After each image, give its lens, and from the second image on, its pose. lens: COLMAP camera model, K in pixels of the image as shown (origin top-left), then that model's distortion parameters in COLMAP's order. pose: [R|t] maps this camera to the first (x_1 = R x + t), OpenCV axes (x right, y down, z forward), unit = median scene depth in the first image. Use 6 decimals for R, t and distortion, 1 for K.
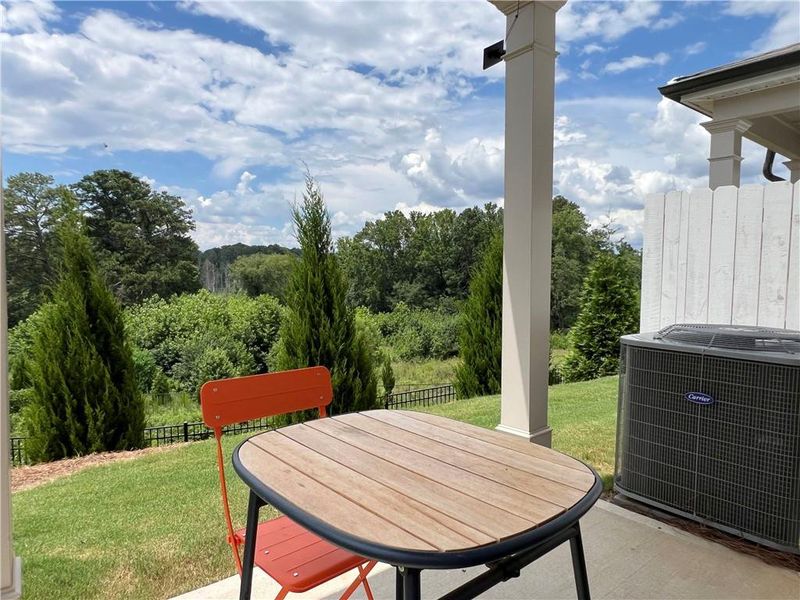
lens RADIAL K [[508.0, 0, 426.0], [0, 508.0, 300.9], [0, 0, 1]] dist [0.000057, 0.001597]
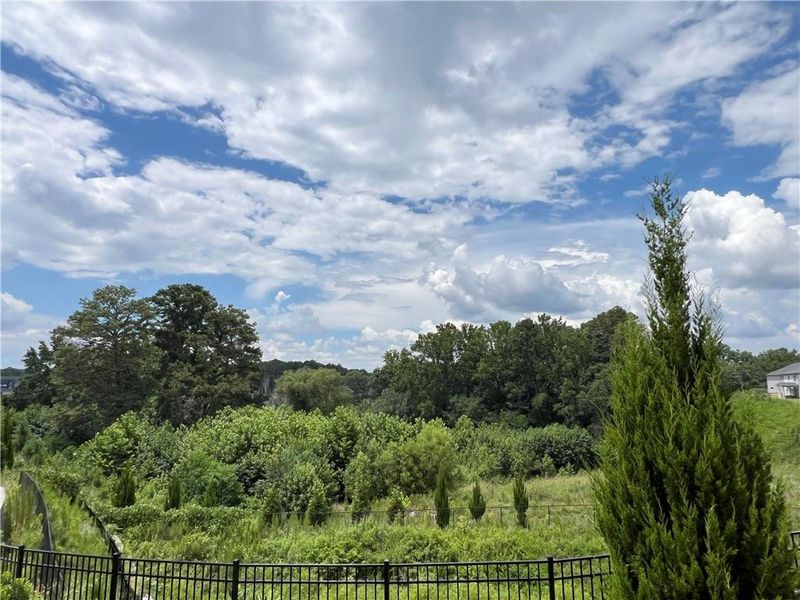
lens RADIAL K [[497.1, 0, 400.0], [0, 497.1, 300.0], [0, 0, 1]] dist [-0.000039, -0.000661]
pose [[0.998841, -0.010532, -0.046955, -0.107945], [-0.000995, 0.971026, -0.238971, 0.011724], [0.048112, 0.238741, 0.969891, 0.036847]]
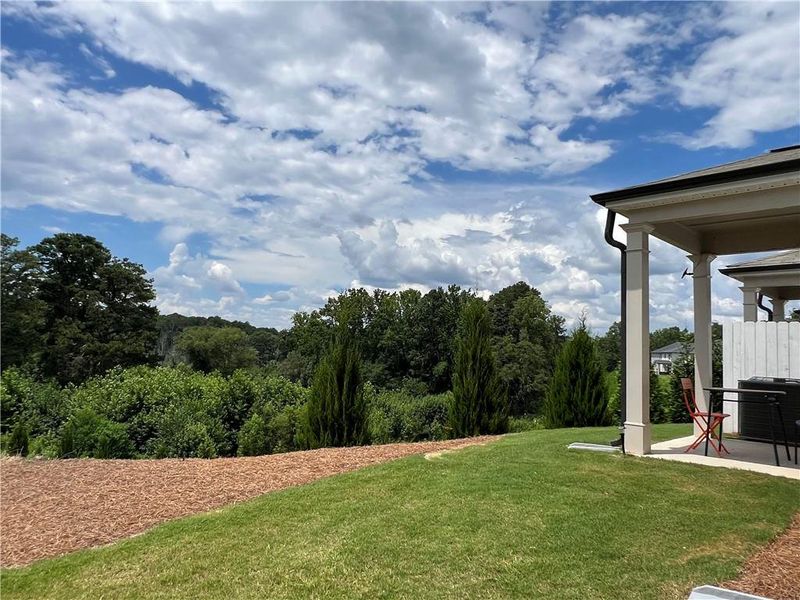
lens RADIAL K [[558.4, 0, 412.9], [0, 558.4, 287.7], [0, 0, 1]] dist [-0.001249, -0.003824]
pose [[0.993437, 0.047514, 0.104045, -0.069284], [-0.028925, 0.984430, -0.173383, 0.006354], [-0.110663, 0.169235, 0.979343, -0.073815]]
